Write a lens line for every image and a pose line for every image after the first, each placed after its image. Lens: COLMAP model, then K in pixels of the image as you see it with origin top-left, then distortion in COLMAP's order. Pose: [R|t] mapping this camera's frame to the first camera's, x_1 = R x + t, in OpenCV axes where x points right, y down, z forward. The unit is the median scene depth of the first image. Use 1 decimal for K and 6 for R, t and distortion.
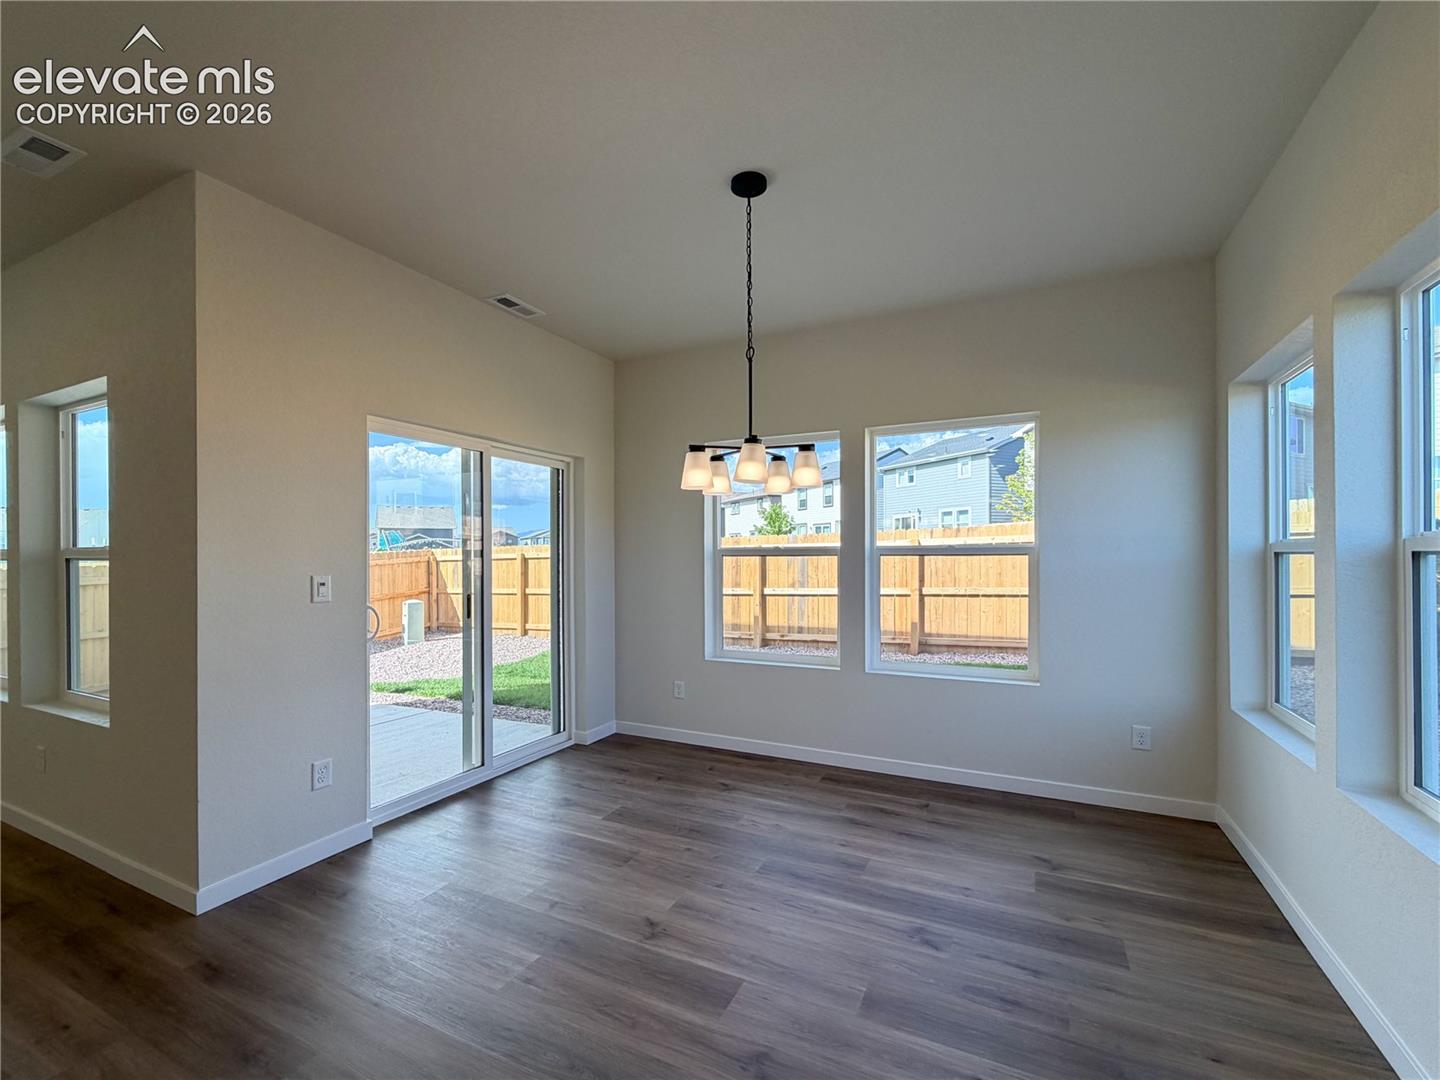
lens RADIAL K [[579.9, 0, 716.4], [0, 579.9, 546.8], [0, 0, 1]] dist [0.000469, -0.000043]
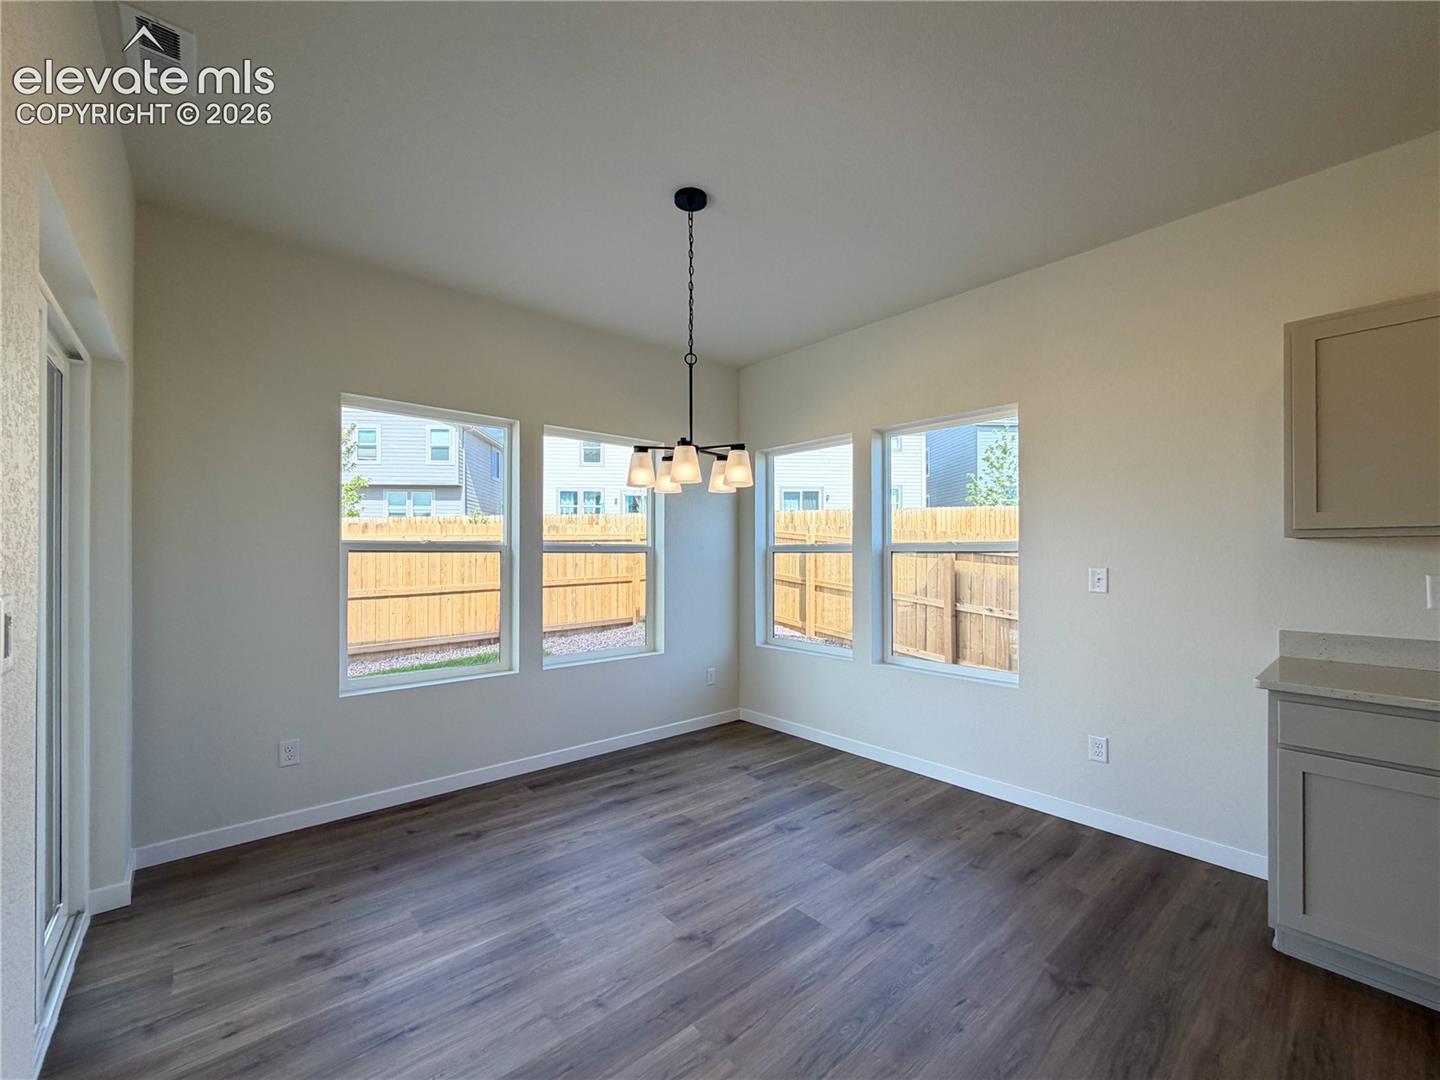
lens RADIAL K [[617.3, 0, 676.0], [0, 617.3, 546.0], [0, 0, 1]] dist [-0.001519, -0.000132]
pose [[0.415951, 0.016129, 0.909244, -0.805409], [-0.015885, 0.999819, -0.010469, 0.013865], [-0.909248, -0.010089, 0.416132, 0.463476]]
